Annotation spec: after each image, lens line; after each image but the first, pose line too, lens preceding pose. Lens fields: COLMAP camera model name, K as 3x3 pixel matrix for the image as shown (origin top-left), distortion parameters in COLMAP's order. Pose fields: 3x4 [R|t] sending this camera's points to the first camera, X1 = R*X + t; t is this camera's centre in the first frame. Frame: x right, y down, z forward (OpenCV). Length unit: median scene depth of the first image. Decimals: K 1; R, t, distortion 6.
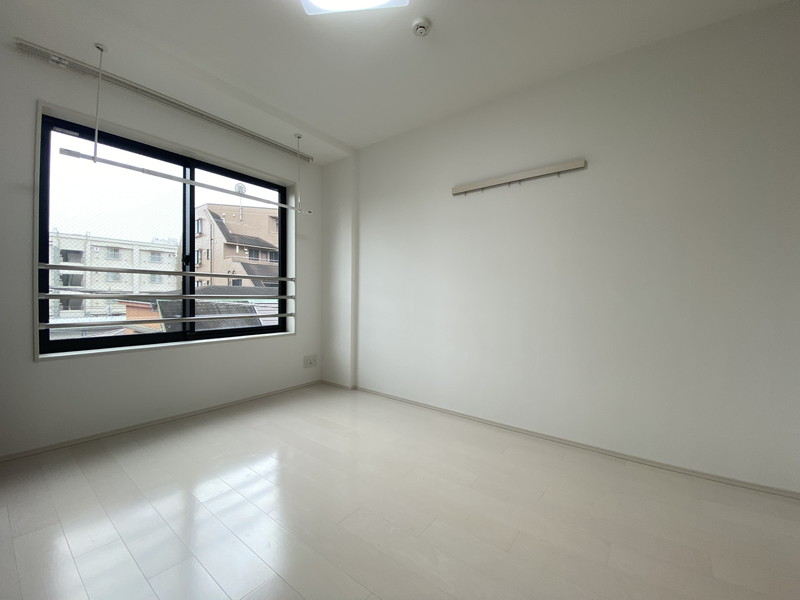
lens RADIAL K [[326.2, 0, 396.8], [0, 326.2, 299.7], [0, 0, 1]] dist [-0.026252, -0.000429]
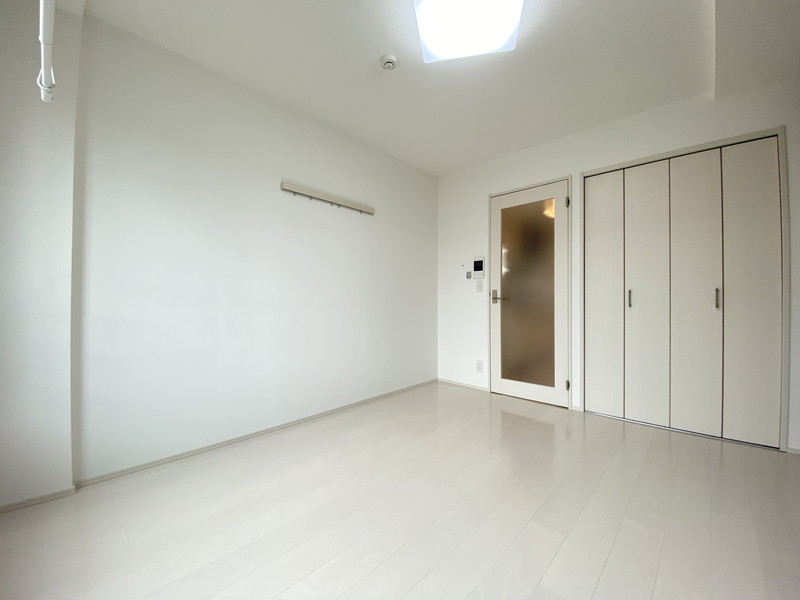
lens RADIAL K [[326.2, 0, 396.8], [0, 326.2, 299.7], [0, 0, 1]] dist [-0.026252, -0.000429]
pose [[0.066894, 0.001693, 0.997759, -0.706943], [0.007147, 0.999972, -0.002176, -0.005574], [-0.997735, 0.007276, 0.066880, 0.602933]]
